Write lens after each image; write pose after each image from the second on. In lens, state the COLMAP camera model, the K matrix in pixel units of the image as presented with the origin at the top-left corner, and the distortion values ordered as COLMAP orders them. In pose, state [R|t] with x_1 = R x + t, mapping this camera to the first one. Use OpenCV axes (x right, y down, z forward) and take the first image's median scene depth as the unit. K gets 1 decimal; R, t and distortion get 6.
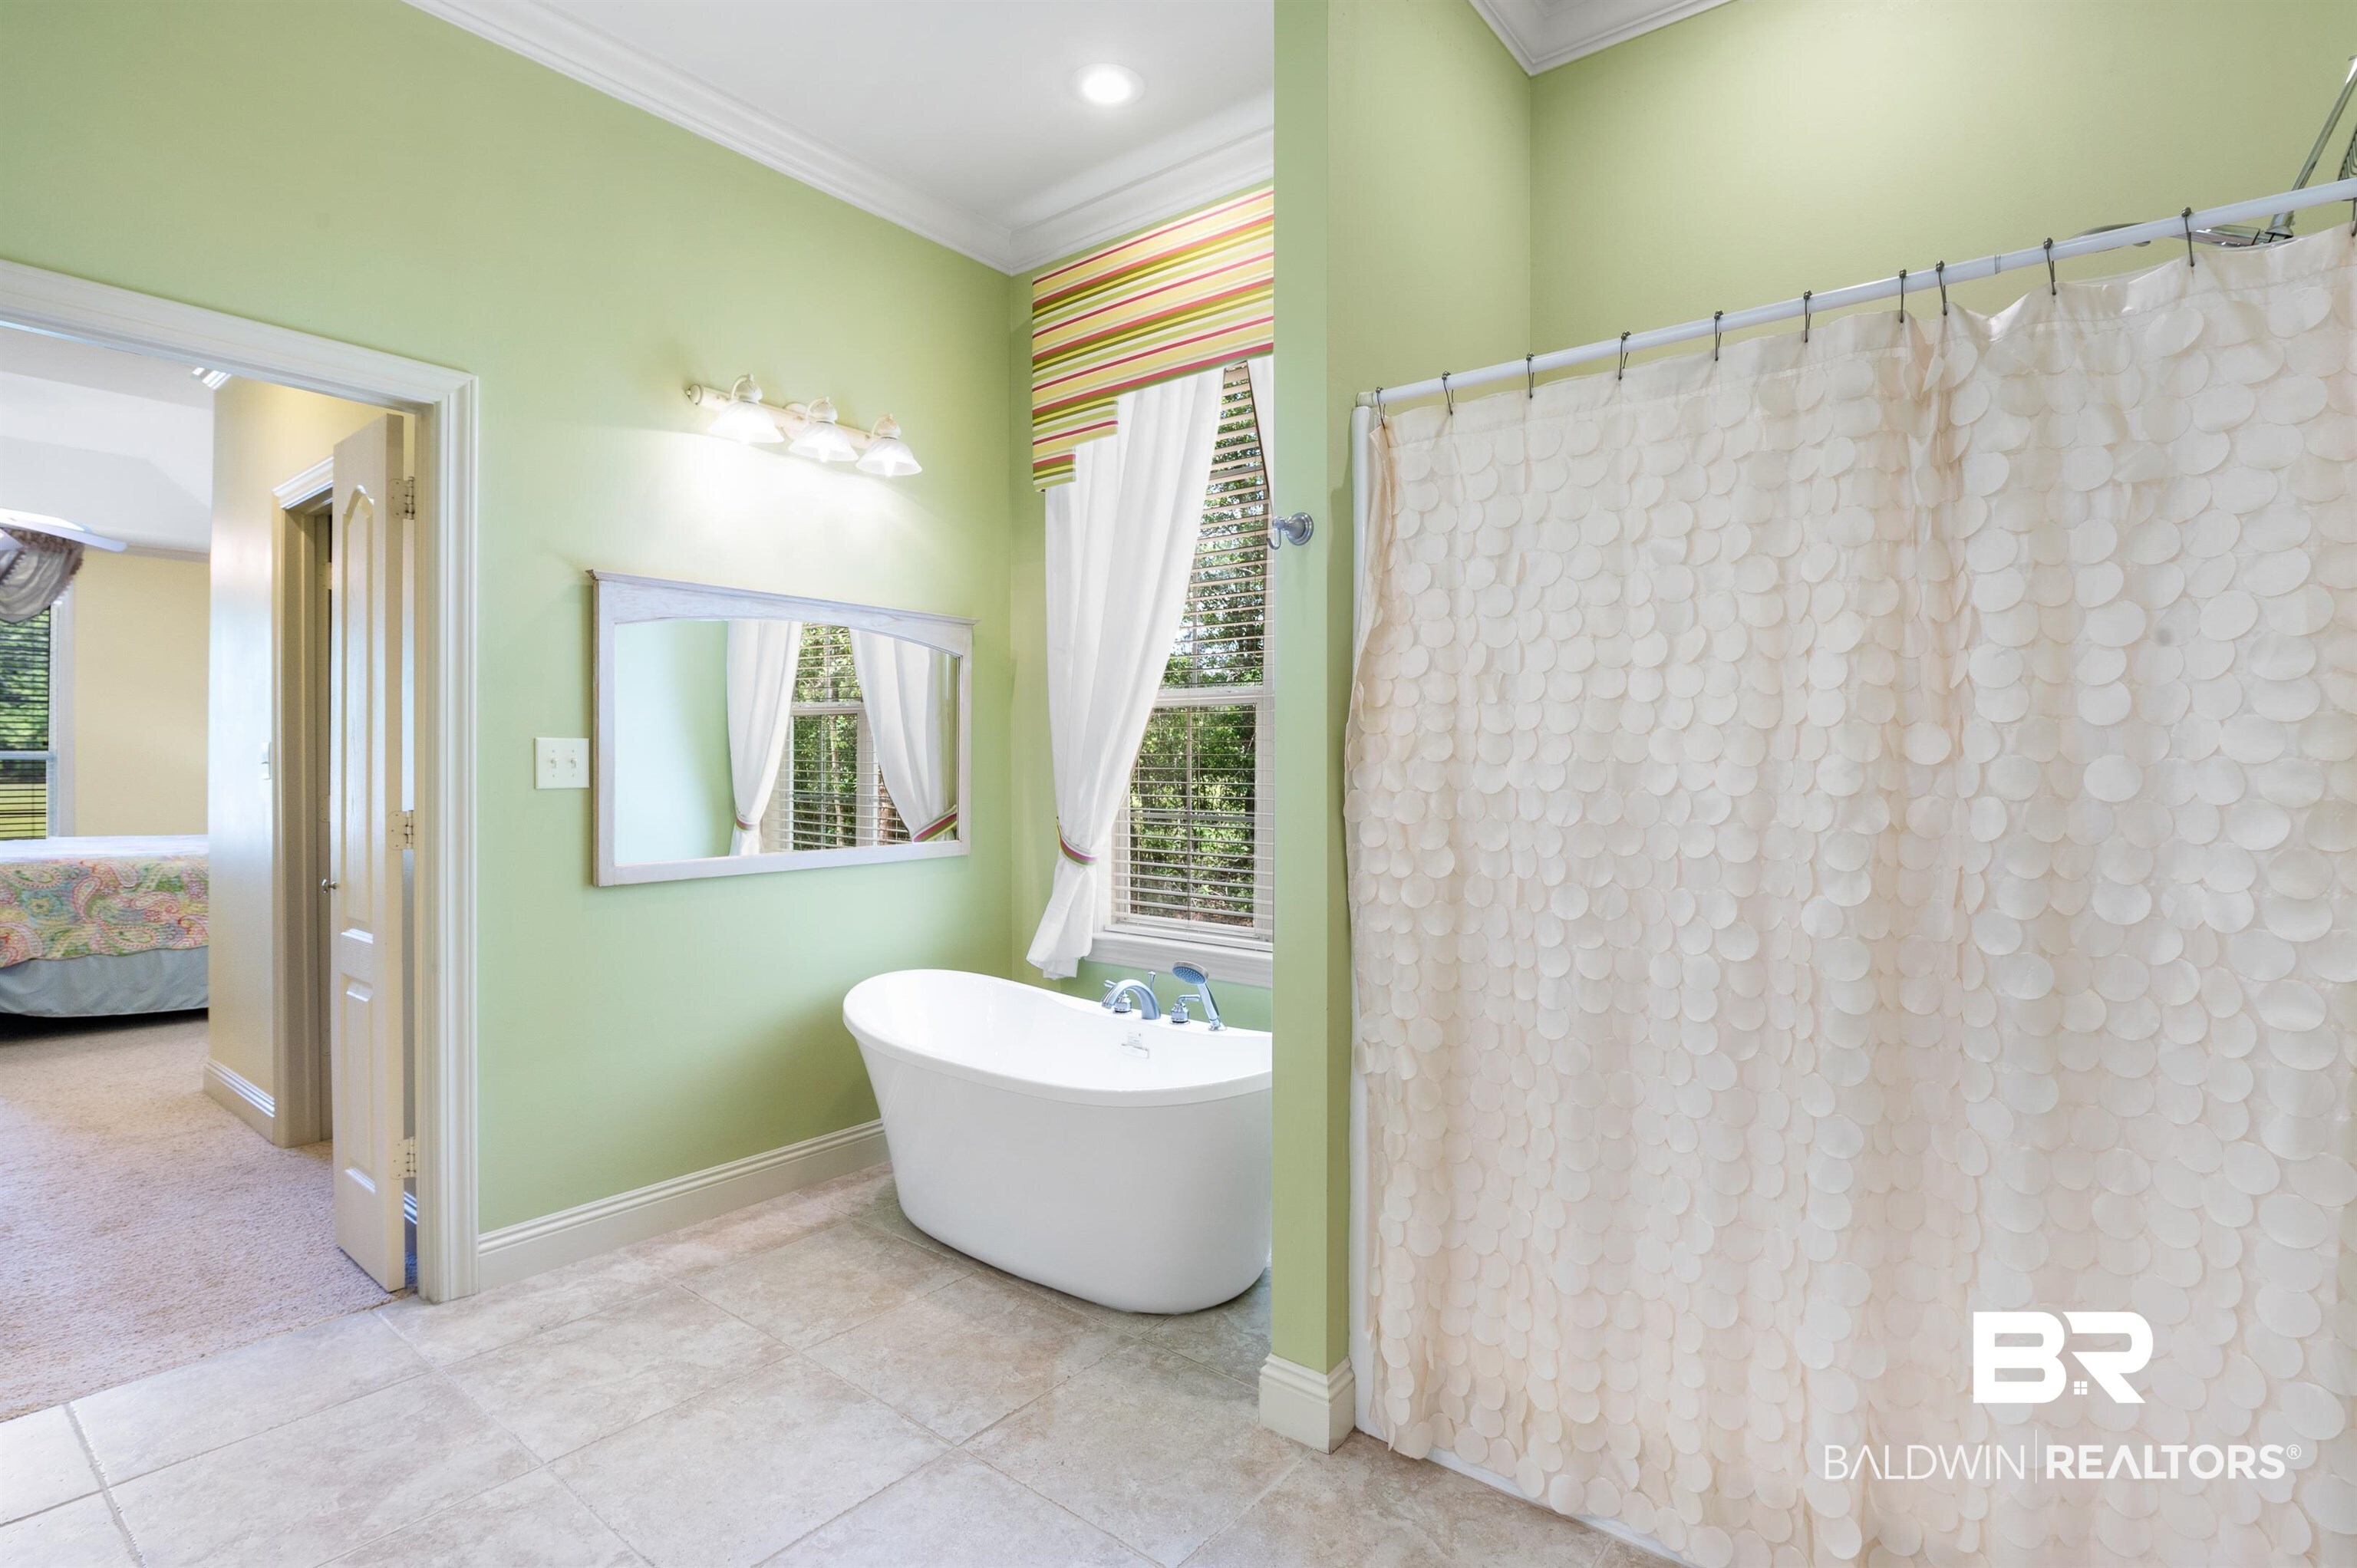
lens RADIAL K [[1154.6, 0, 1170.0], [0, 1154.6, 763.9], [0, 0, 1]] dist [-0.002331, -0.000612]
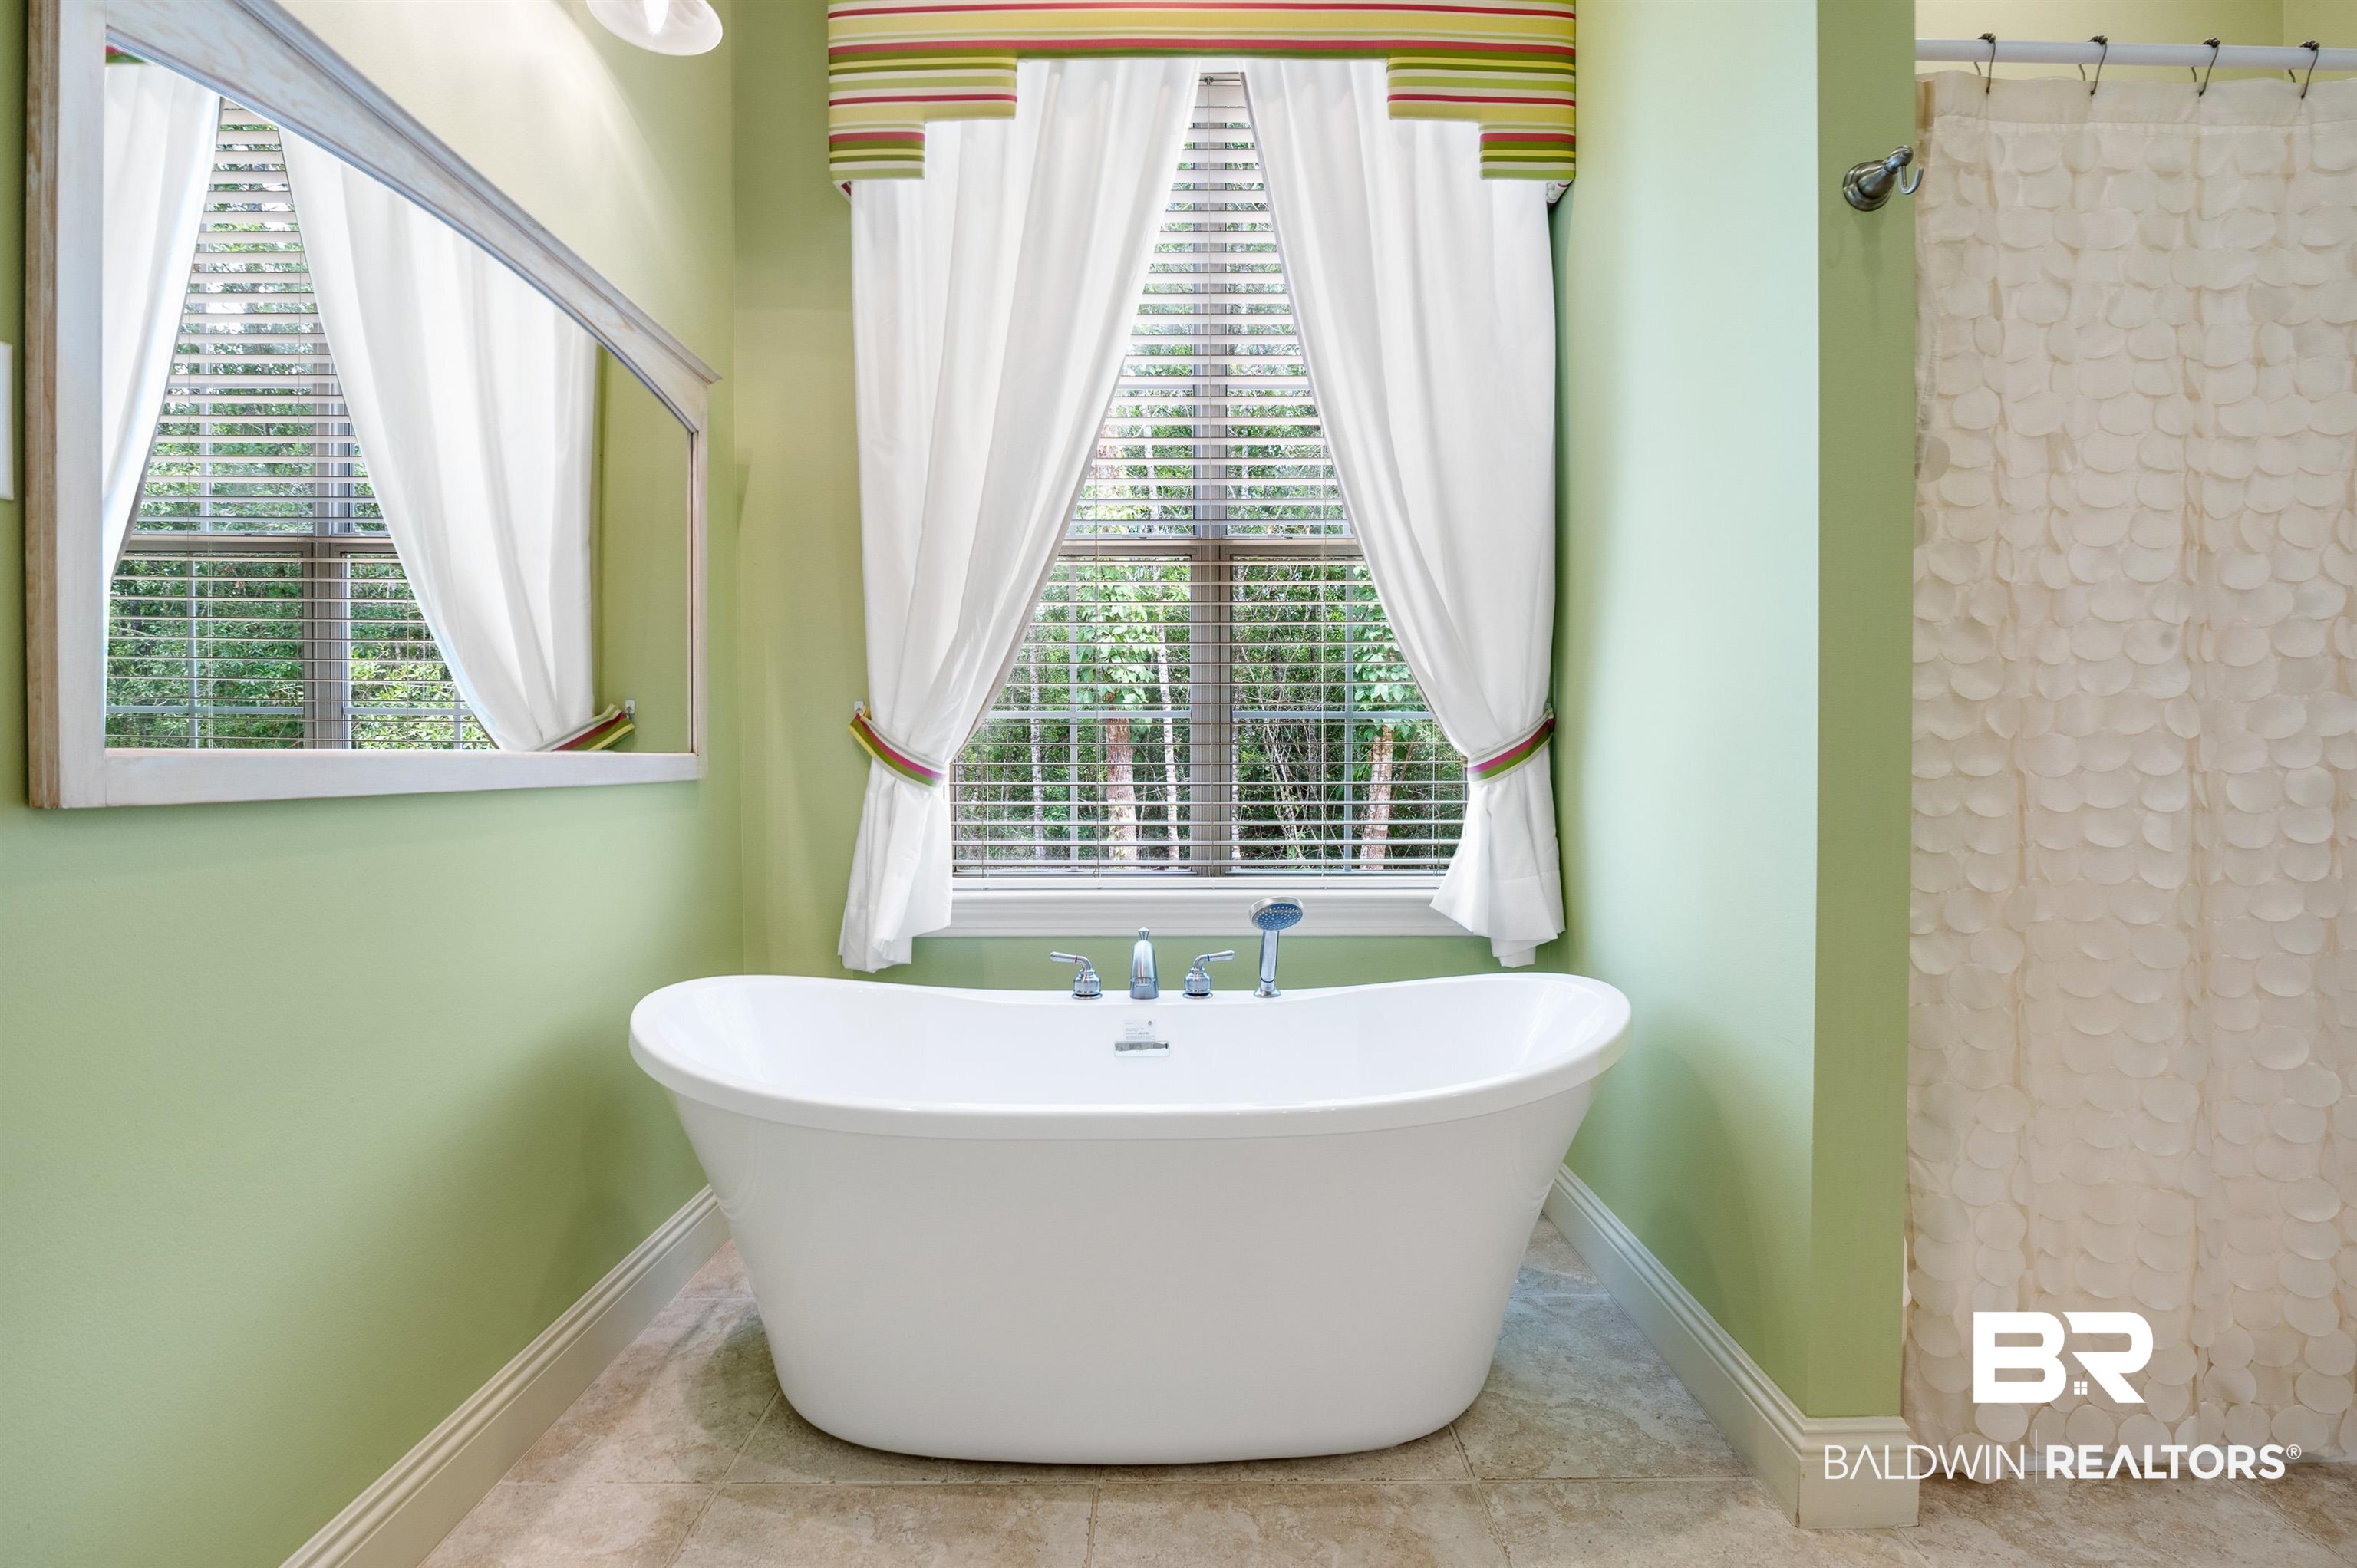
lens RADIAL K [[1085.5, 0, 1178.4], [0, 1085.5, 776.3], [0, 0, 1]] dist [-0.012687, -0.000621]
pose [[0.771986, -0.013263, 0.635502, -0.401240], [0.007271, 0.999901, 0.012036, 0.086689], [-0.635598, -0.004671, 0.772006, 0.512365]]
